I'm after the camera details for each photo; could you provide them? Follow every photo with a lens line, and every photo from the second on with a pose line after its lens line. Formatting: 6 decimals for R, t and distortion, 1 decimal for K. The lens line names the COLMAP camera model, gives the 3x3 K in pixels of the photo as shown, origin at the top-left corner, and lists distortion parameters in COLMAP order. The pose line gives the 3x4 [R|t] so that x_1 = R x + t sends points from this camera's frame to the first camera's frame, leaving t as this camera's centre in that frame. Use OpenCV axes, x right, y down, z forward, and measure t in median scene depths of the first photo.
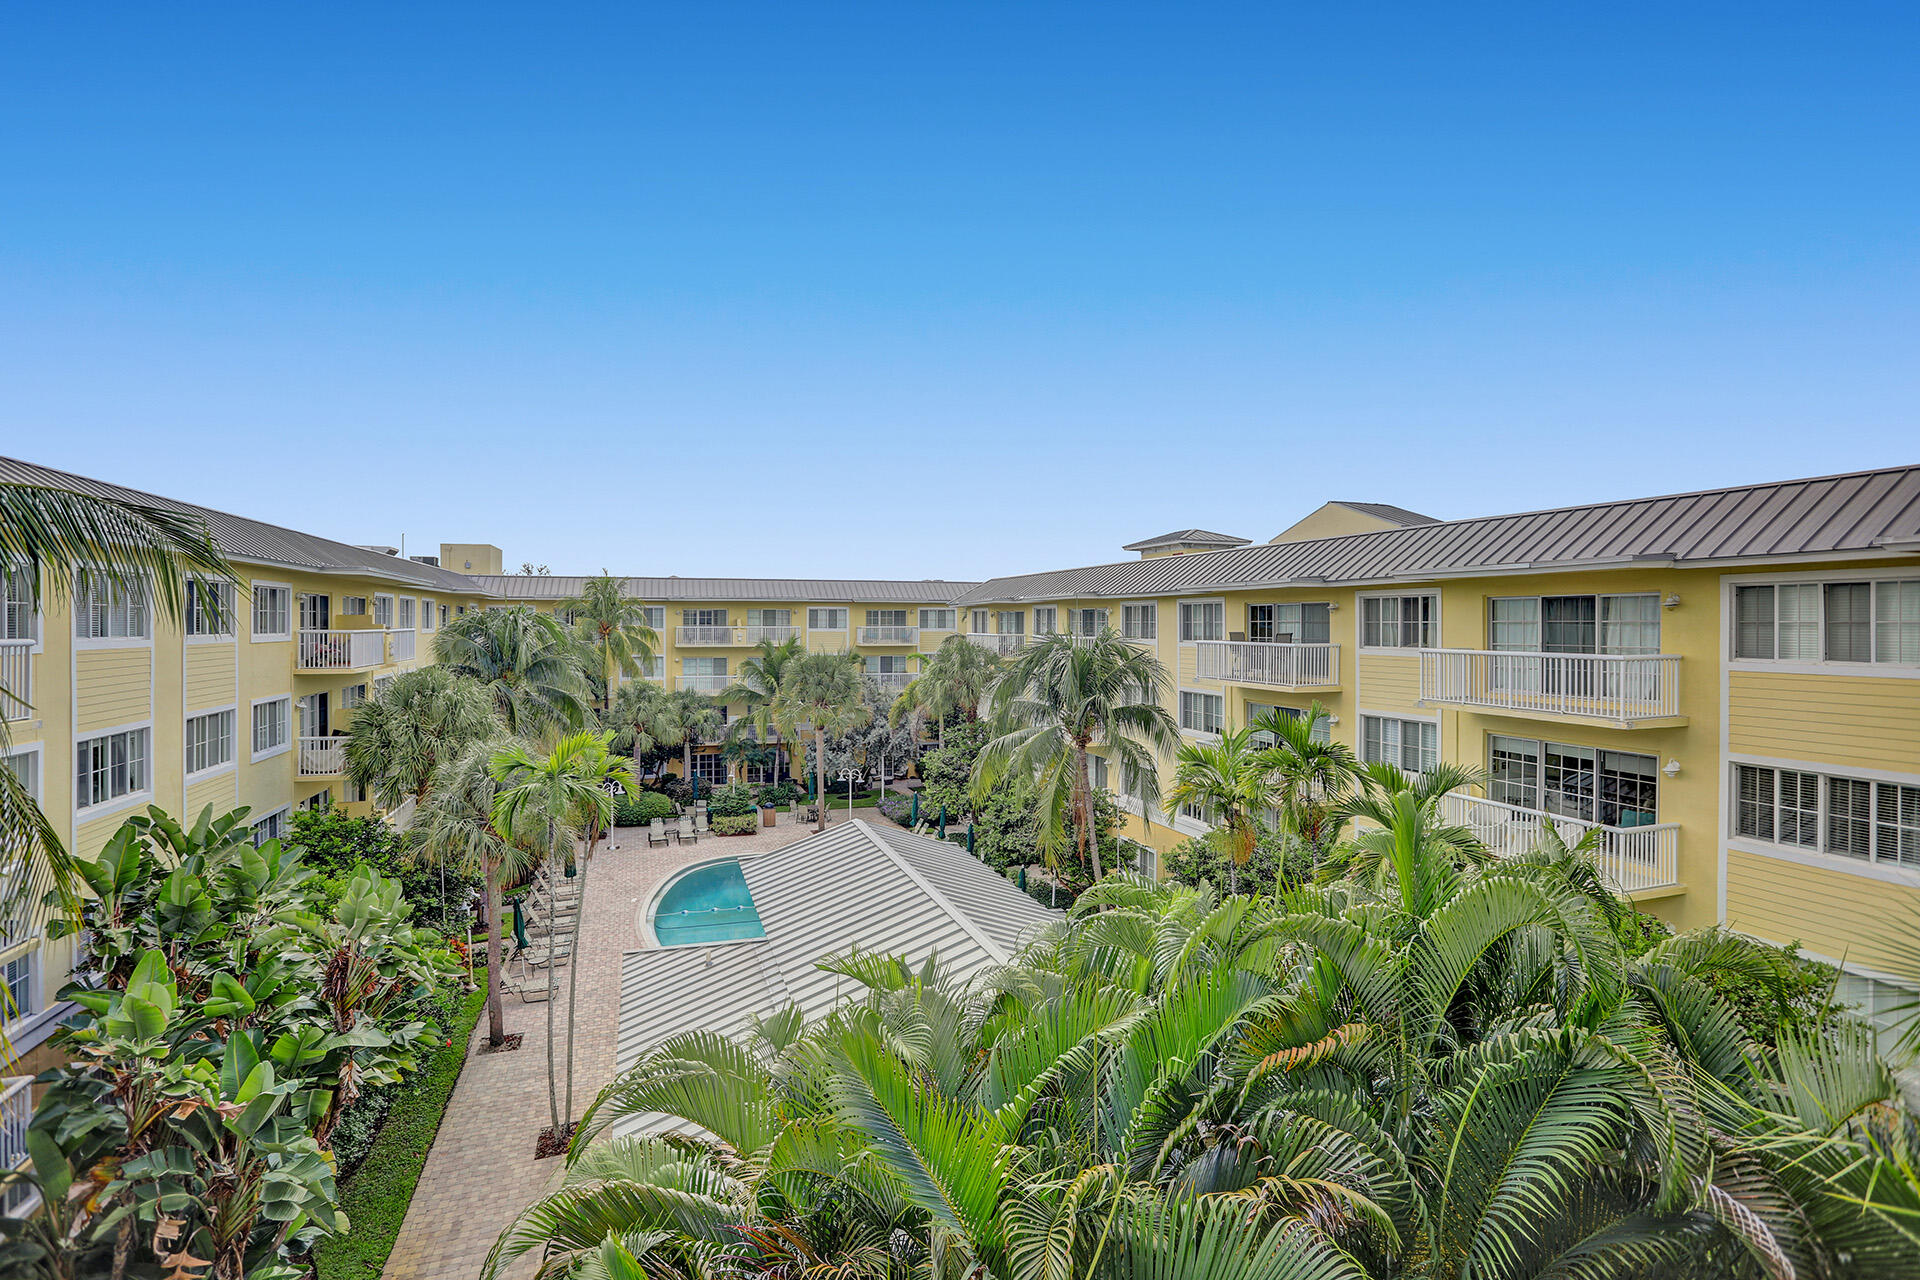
lens RADIAL K [[938.6, 0, 957.4], [0, 938.6, 616.9], [0, 0, 1]] dist [-0.069154, 0.030893]
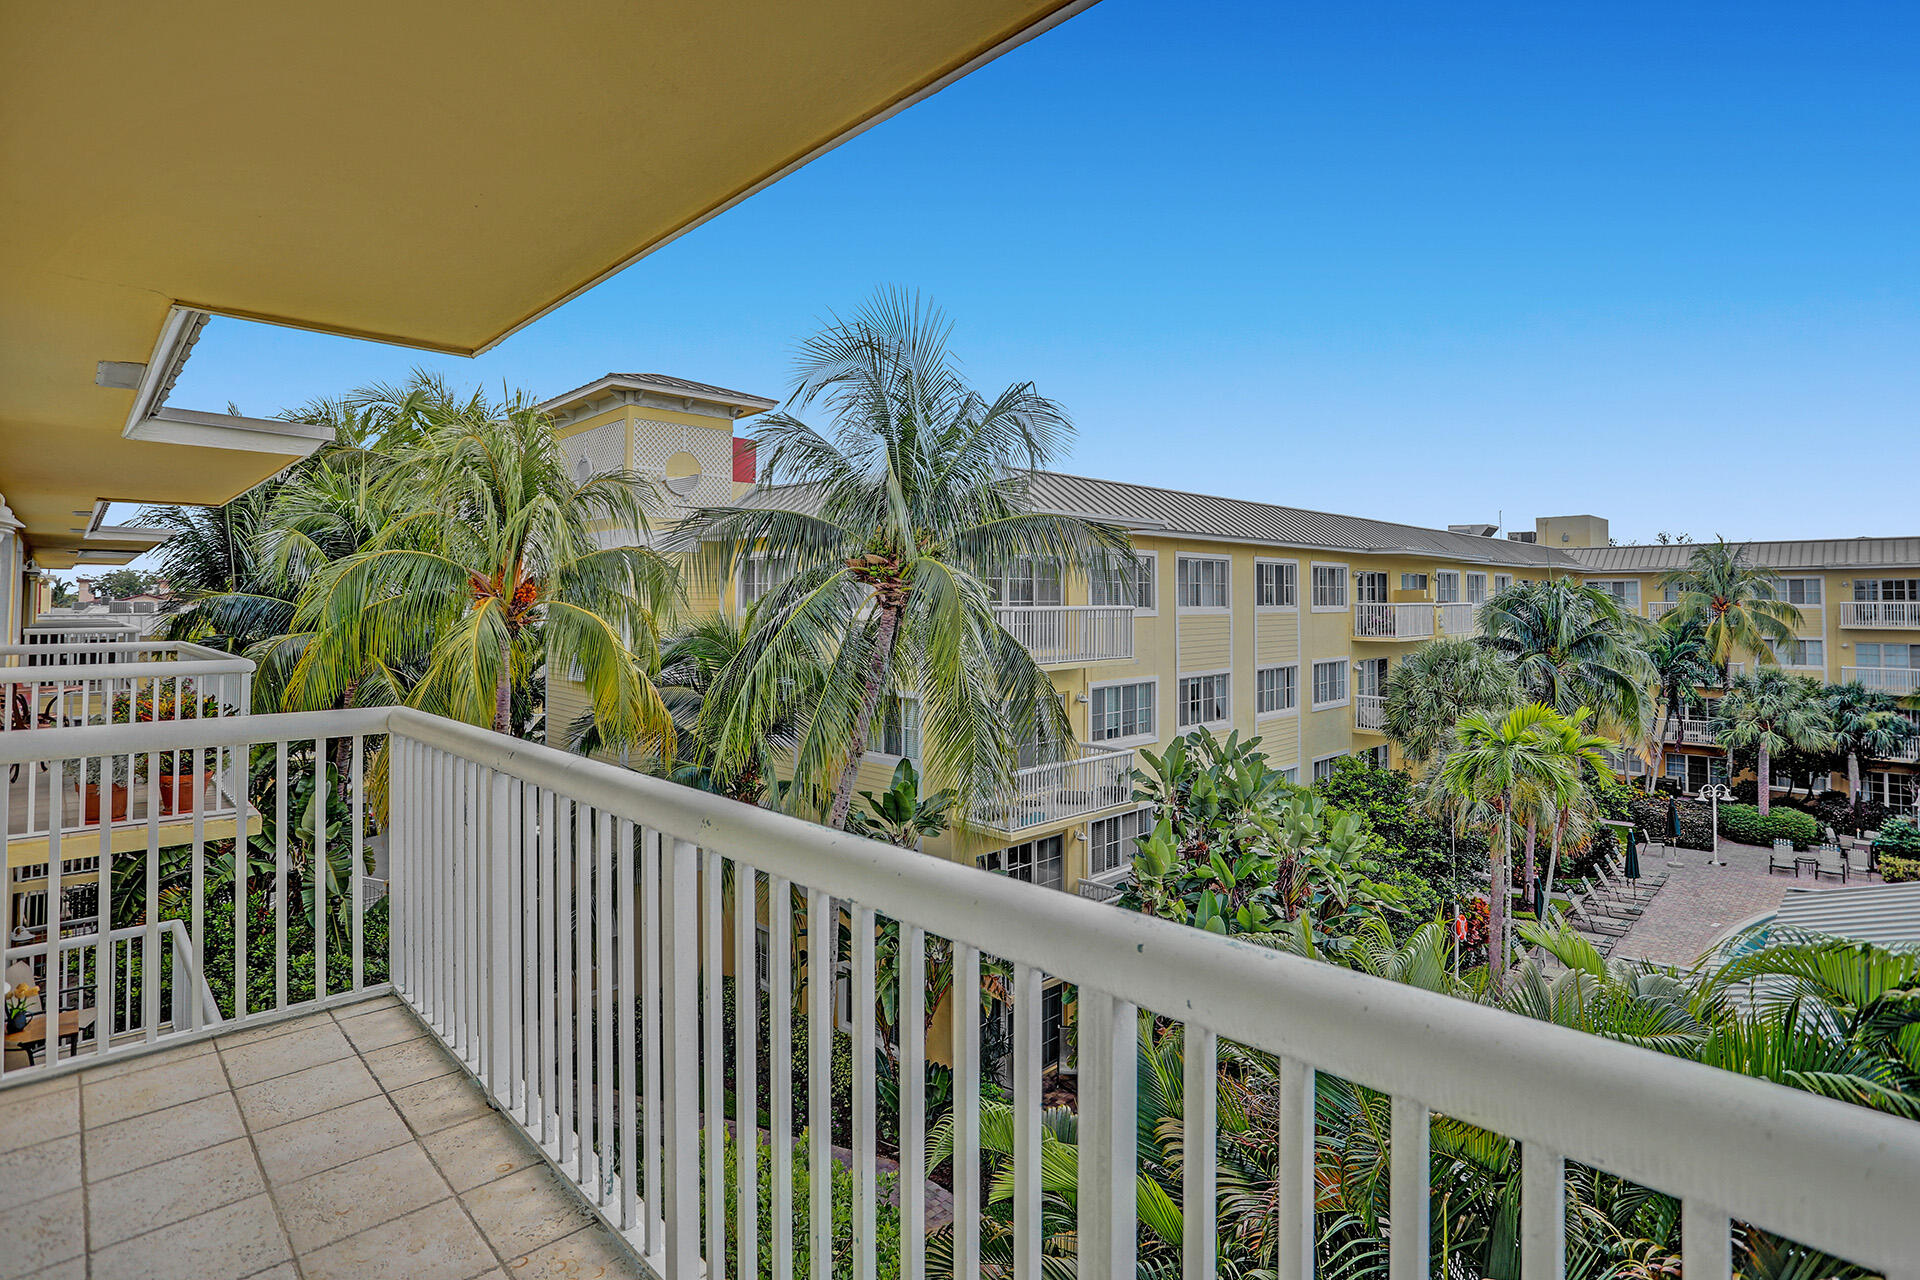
lens RADIAL K [[961.2, 0, 968.0], [0, 961.2, 570.3], [0, 0, 1]] dist [-0.048635, 0.018985]
pose [[0.448329, -0.028823, -0.893404, 0.129008], [0.006020, 0.999555, -0.029227, 0.004532], [0.893848, 0.007725, 0.448303, 0.007302]]
